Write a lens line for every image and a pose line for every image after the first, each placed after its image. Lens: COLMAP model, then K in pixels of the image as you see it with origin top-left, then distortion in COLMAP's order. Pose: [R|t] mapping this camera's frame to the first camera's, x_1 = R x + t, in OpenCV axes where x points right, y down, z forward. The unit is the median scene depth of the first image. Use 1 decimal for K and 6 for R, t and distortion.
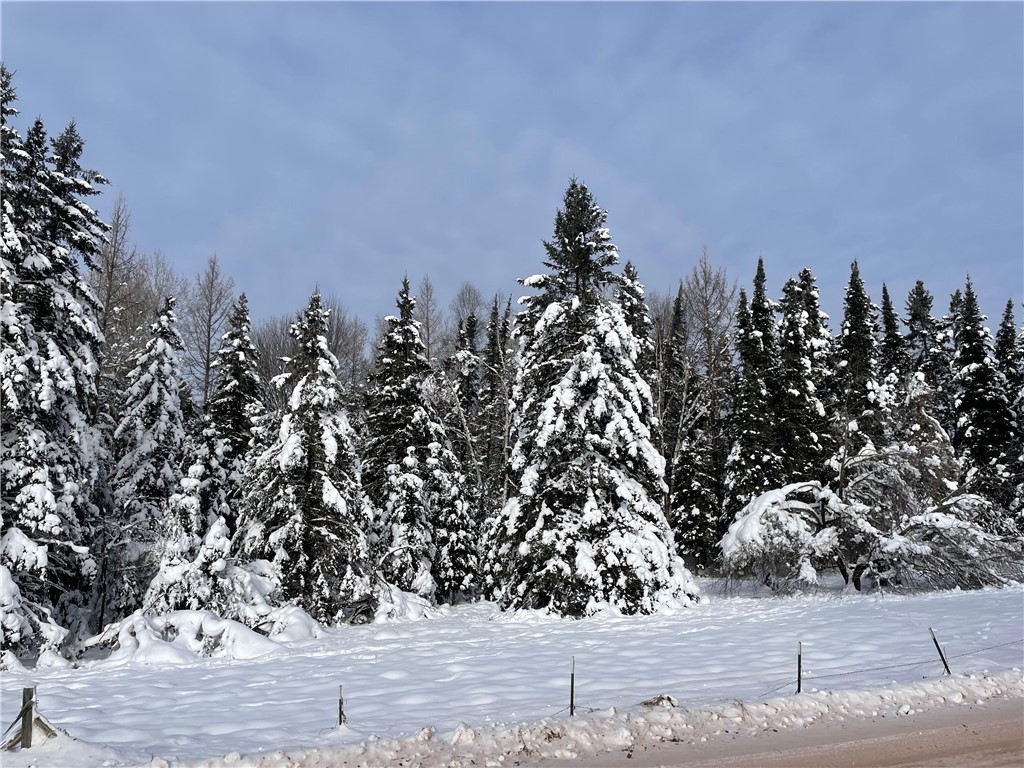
lens RADIAL K [[767.7, 0, 509.8], [0, 767.7, 385.3], [0, 0, 1]] dist [0.033449, -0.018925]
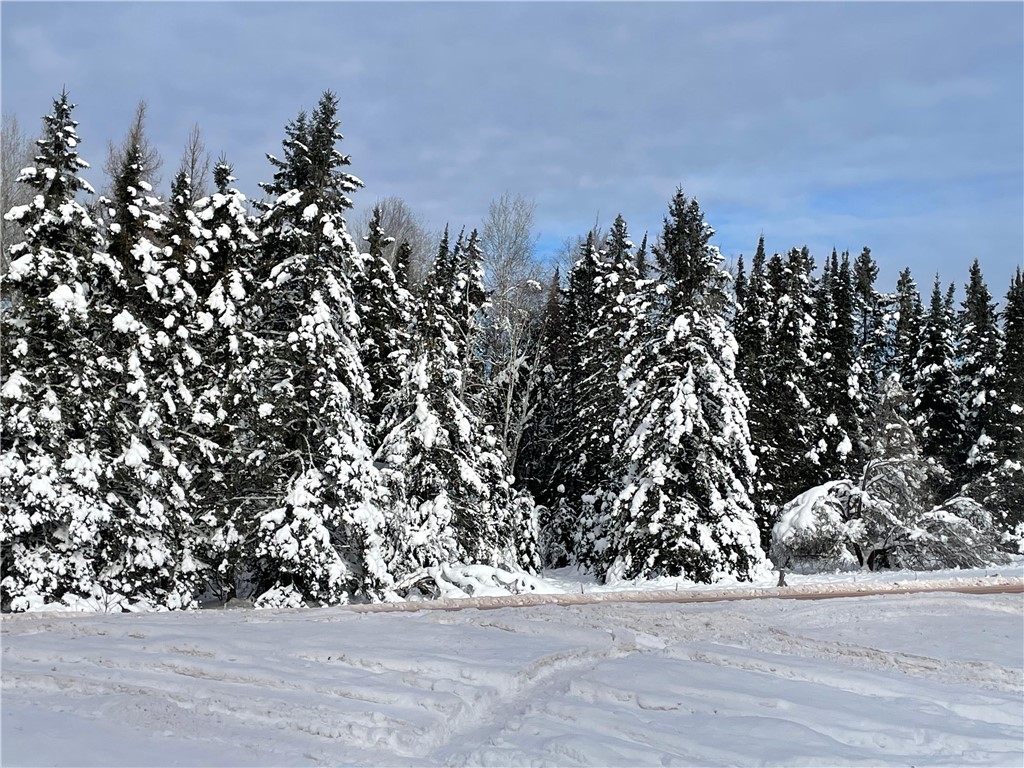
lens RADIAL K [[1467.8, 0, 512.5], [0, 1467.8, 384.0], [0, 0, 1]] dist [0.056041, 0.000000]
pose [[0.929763, 0.067661, 0.361887, -0.986004], [-0.104092, 0.991172, 0.082117, -0.166220], [-0.353136, -0.114019, 0.928598, -0.970249]]
